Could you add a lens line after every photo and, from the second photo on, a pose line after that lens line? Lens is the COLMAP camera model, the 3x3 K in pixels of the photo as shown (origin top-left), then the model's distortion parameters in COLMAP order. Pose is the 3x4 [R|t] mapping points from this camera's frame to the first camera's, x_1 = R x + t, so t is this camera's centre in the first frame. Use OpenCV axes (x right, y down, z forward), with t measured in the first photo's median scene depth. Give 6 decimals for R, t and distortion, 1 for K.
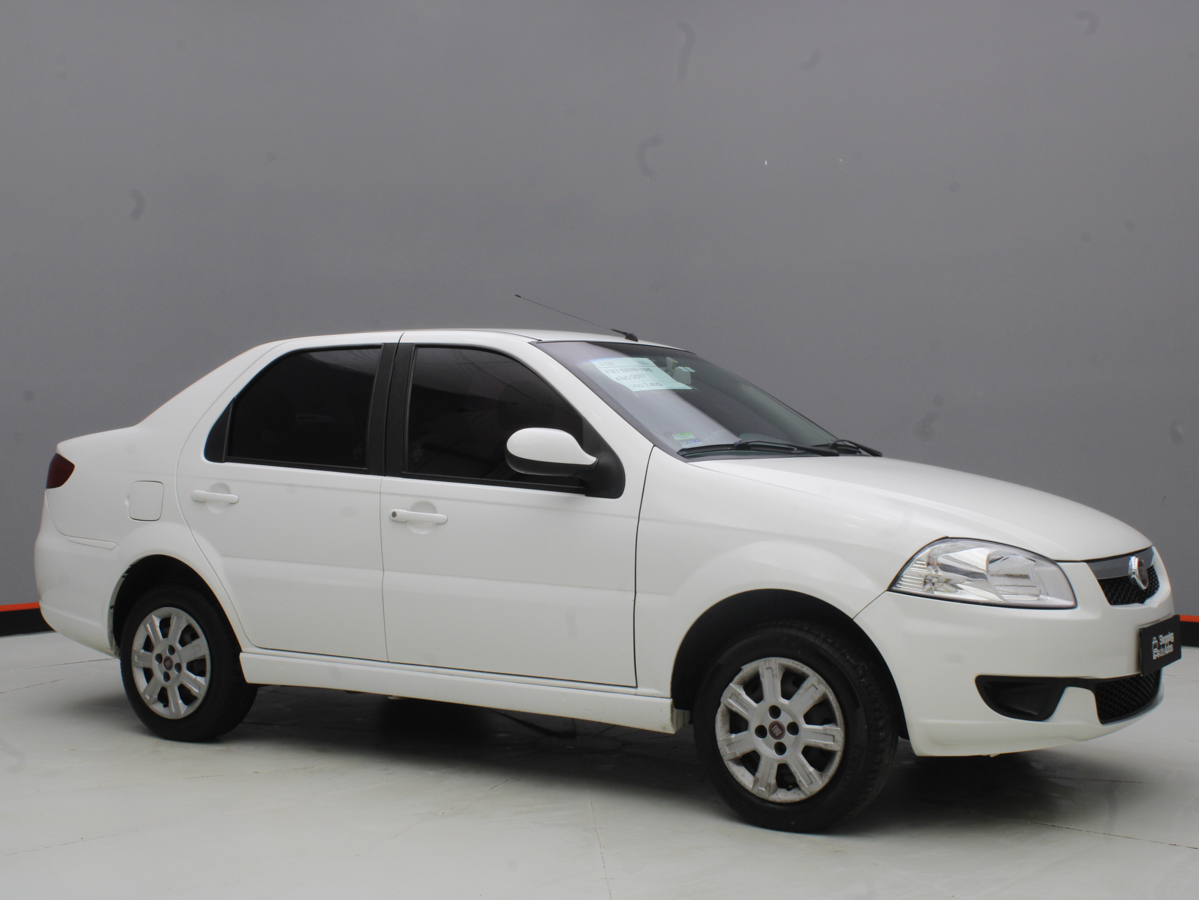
lens RADIAL K [[1702.6, 0, 588.4], [0, 1702.6, 453.8], [0, 0, 1]] dist [-0.117885, 0.000000]
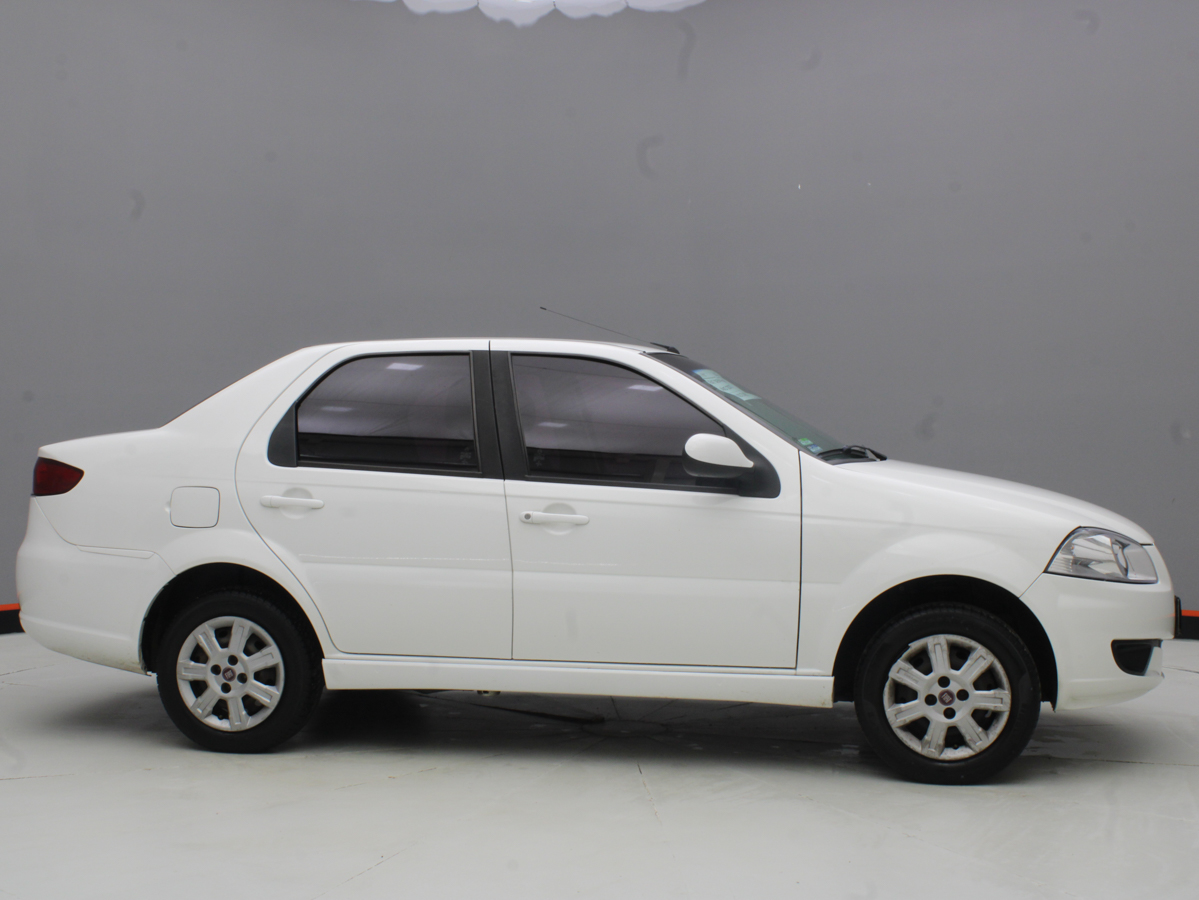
lens RADIAL K [[1563.0, 0, 598.1], [0, 1563.0, 447.9], [0, 0, 1]] dist [-0.112176, 0.000000]
pose [[0.919308, 0.001296, 0.393536, -0.480566], [0.001170, 0.999981, -0.006025, -0.000247], [-0.393536, 0.005999, 0.919290, 0.115504]]
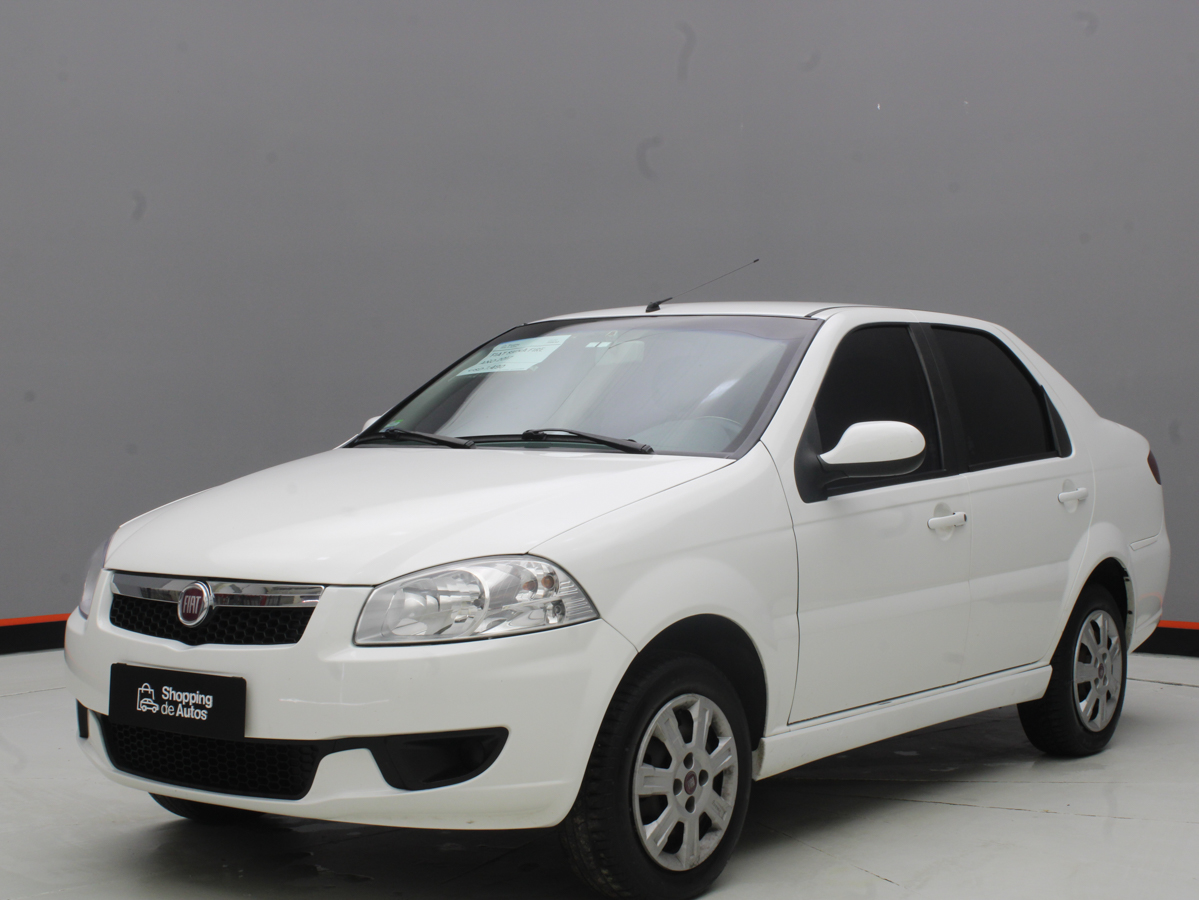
lens RADIAL K [[1934.4, 0, 602.6], [0, 1934.4, 450.1], [0, 0, 1]] dist [-0.114632, 0.000000]
pose [[-0.054555, 0.010790, -0.998452, 1.147000], [-0.012899, 0.999851, 0.011510, -0.009948], [0.998427, 0.013507, -0.054407, 1.197433]]
